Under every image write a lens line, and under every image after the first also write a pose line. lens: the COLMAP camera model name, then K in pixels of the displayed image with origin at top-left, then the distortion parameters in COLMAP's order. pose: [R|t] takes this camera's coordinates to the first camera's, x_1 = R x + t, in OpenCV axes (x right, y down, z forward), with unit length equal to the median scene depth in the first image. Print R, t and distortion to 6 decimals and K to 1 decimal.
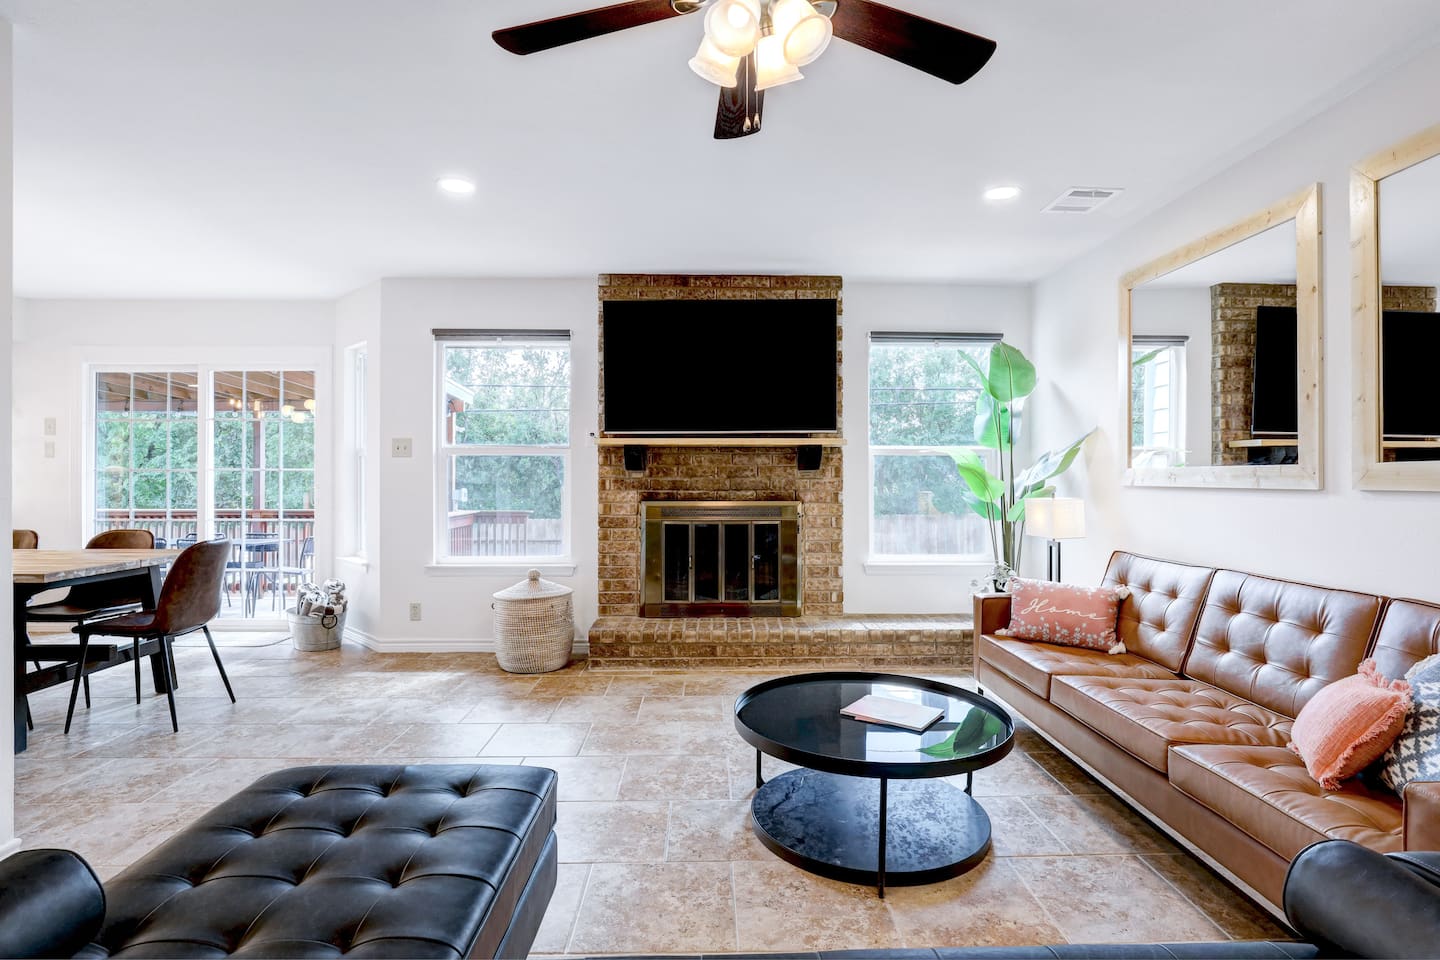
lens RADIAL K [[724.8, 0, 718.2], [0, 724.8, 478.9], [0, 0, 1]] dist [-0.012759, 0.000287]
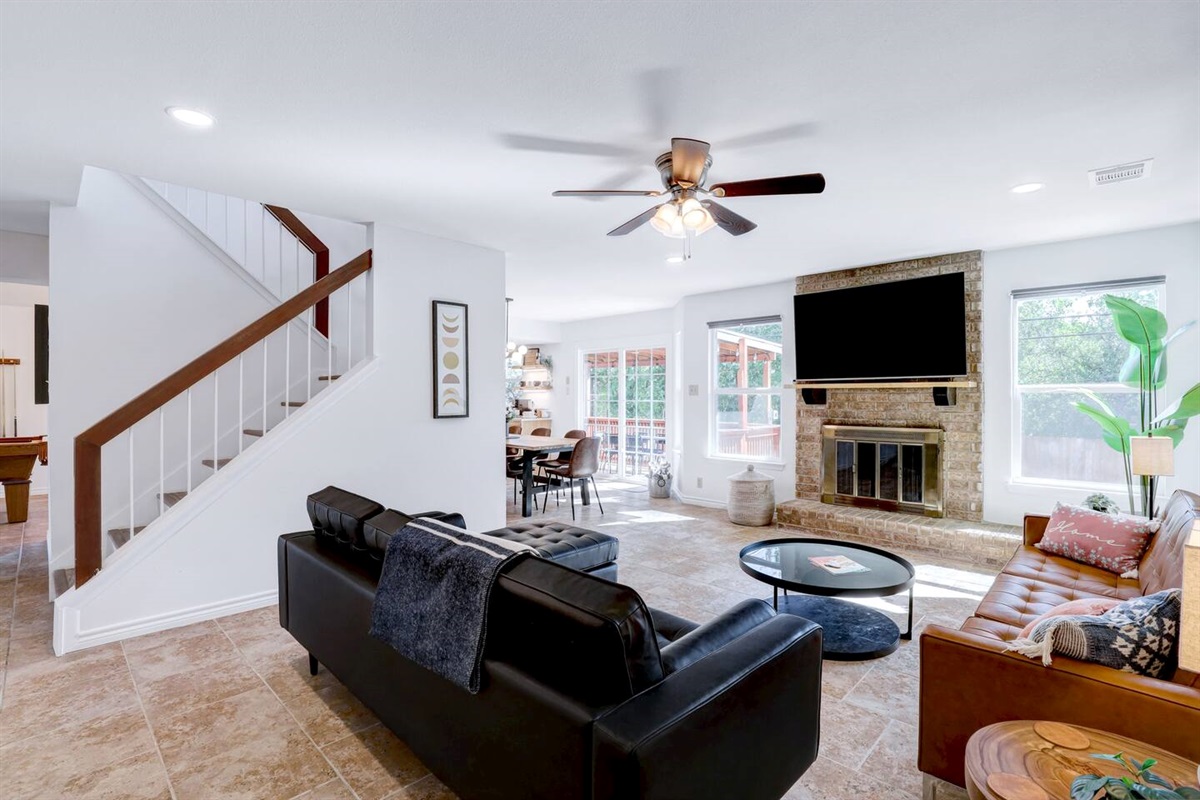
lens RADIAL K [[546.3, 0, 599.9], [0, 546.3, 401.4], [0, 0, 1]] dist [-0.000479, -0.000232]
pose [[0.705417, 0.005124, -0.708774, 0.372755], [0.000244, 0.999972, 0.007472, -0.026690], [0.708792, -0.005443, 0.705396, -0.122862]]
